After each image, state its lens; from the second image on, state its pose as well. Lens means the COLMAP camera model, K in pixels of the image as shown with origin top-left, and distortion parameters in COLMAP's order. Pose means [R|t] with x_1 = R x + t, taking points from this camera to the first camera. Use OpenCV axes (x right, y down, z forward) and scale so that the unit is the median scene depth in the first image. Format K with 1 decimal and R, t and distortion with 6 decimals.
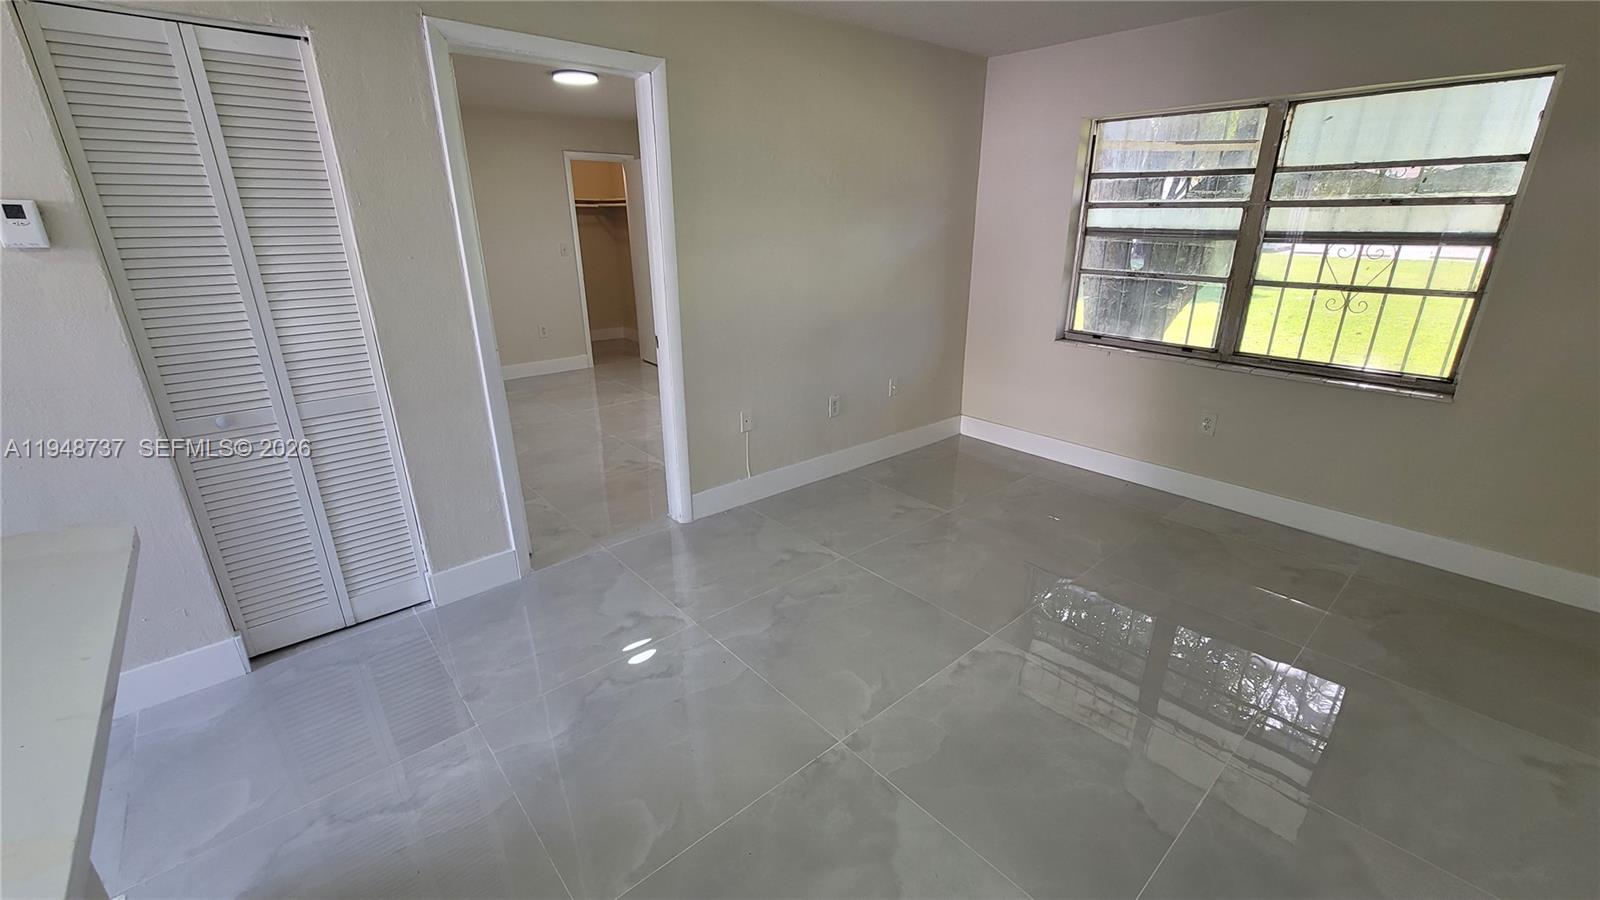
lens RADIAL K [[657.0, 0, 799.9], [0, 657.0, 454.4], [0, 0, 1]] dist [-0.005178, 0.001789]
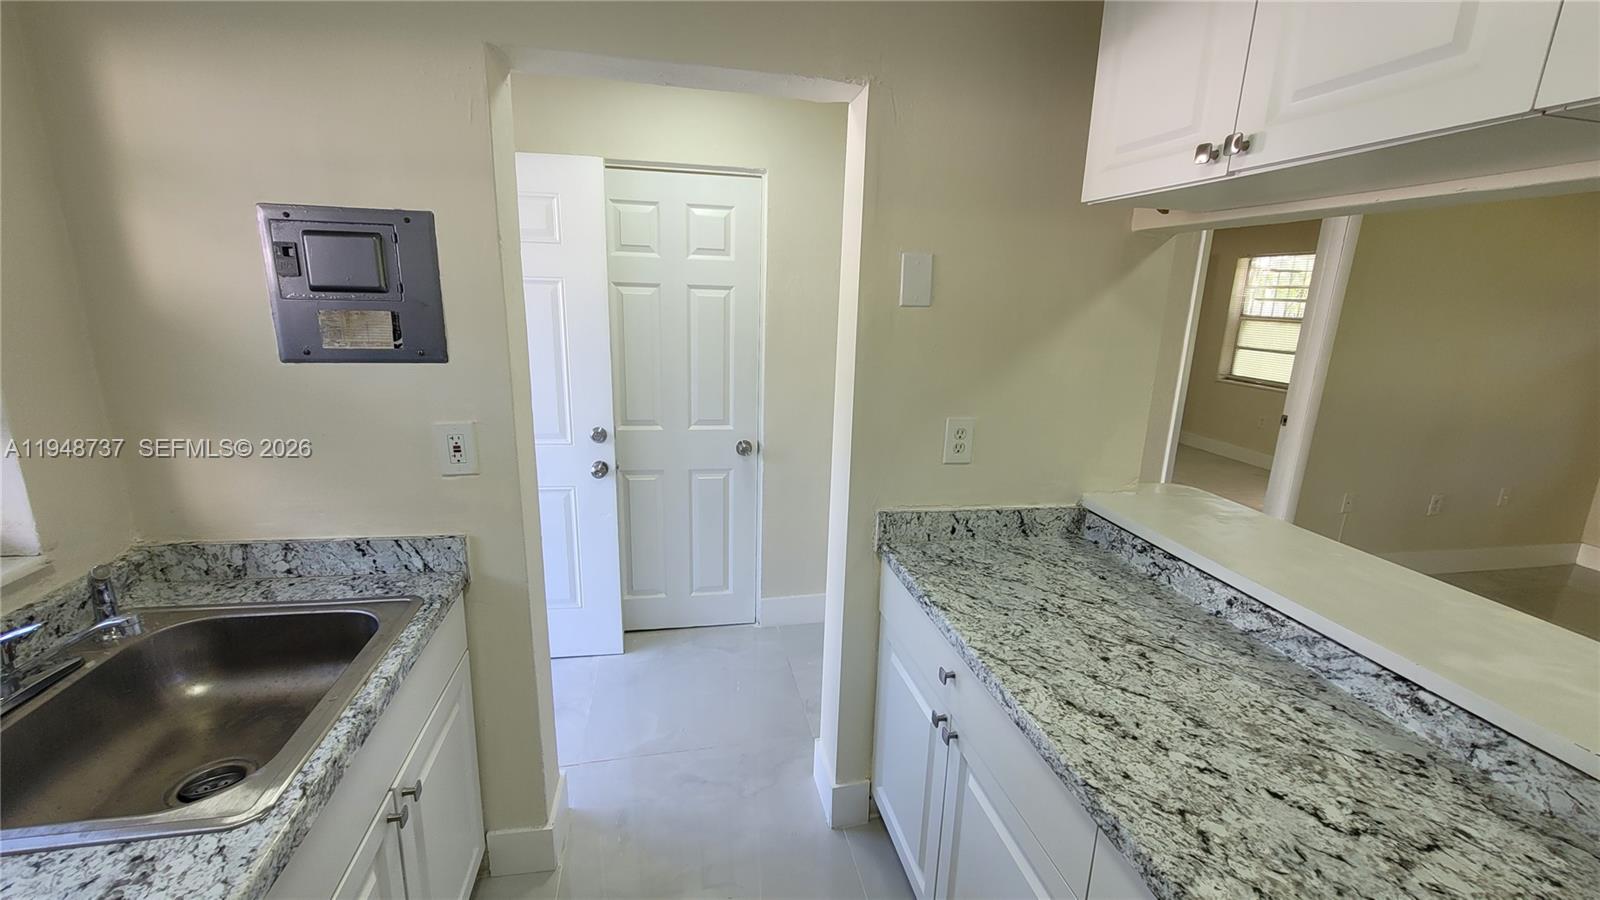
lens RADIAL K [[657.0, 0, 801.1], [0, 657.0, 453.0], [0, 0, 1]] dist [-0.005178, 0.001789]
pose [[0.871398, 0.143608, -0.469087, -0.388067], [-0.195350, 0.978690, -0.063273, 0.117192], [0.450004, 0.146773, 0.880883, -0.360679]]
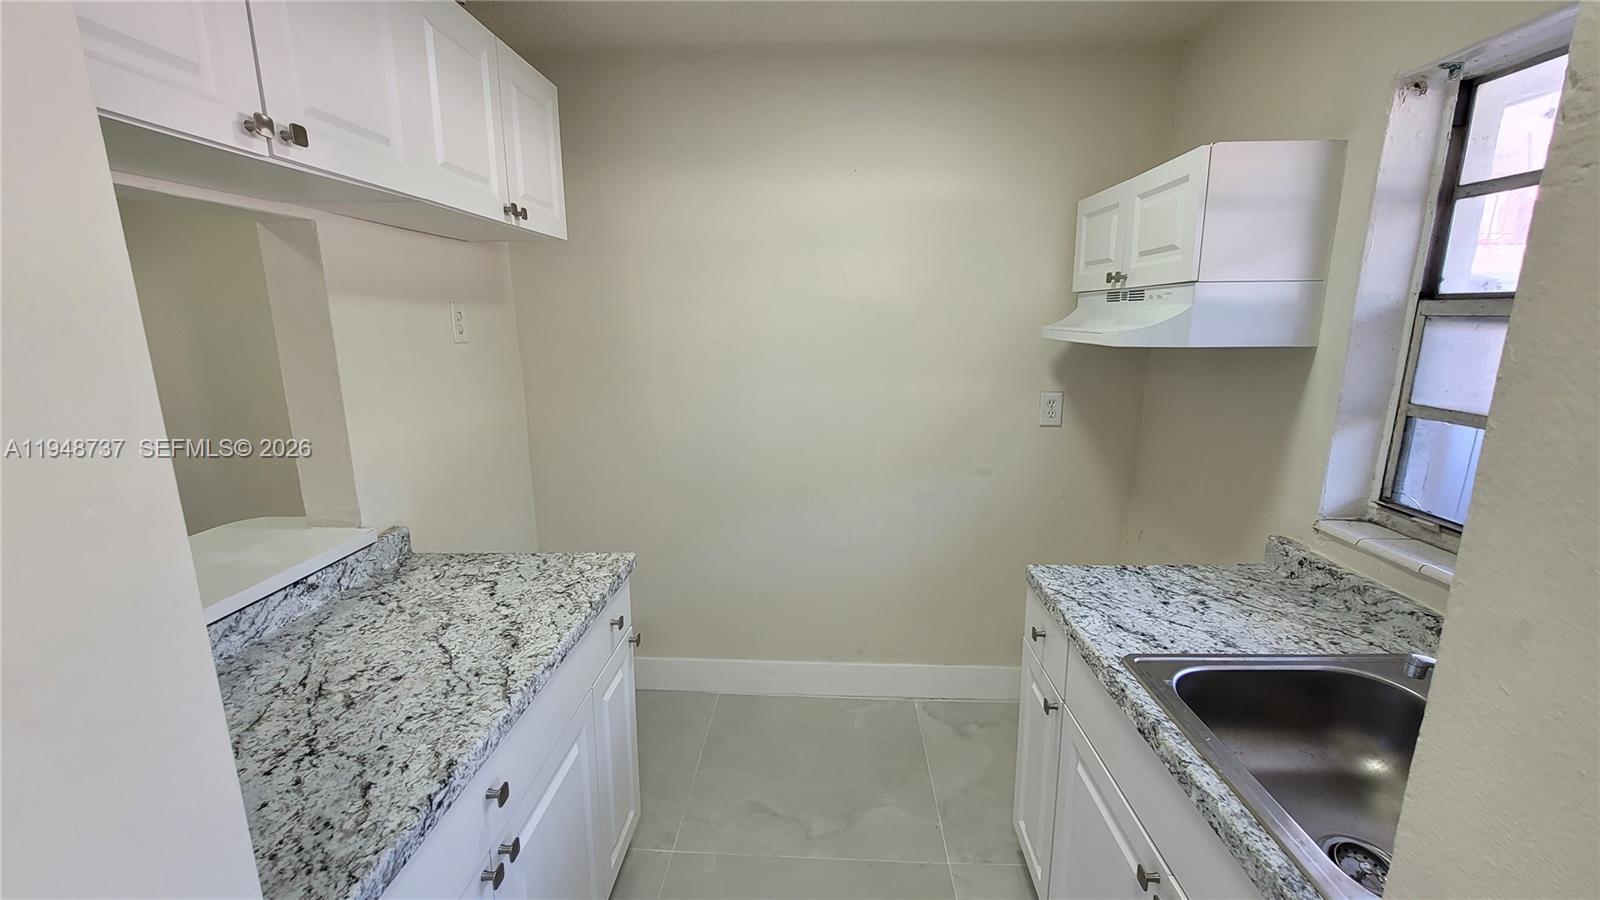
lens RADIAL K [[642.9, 0, 805.8], [0, 642.9, 454.3], [0, 0, 1]] dist [0.001944, 0.000050]
pose [[-0.730412, -0.144063, 0.667641, -0.797120], [0.232054, 0.867012, 0.440954, -0.041526], [-0.642378, 0.477006, -0.599846, 0.108063]]
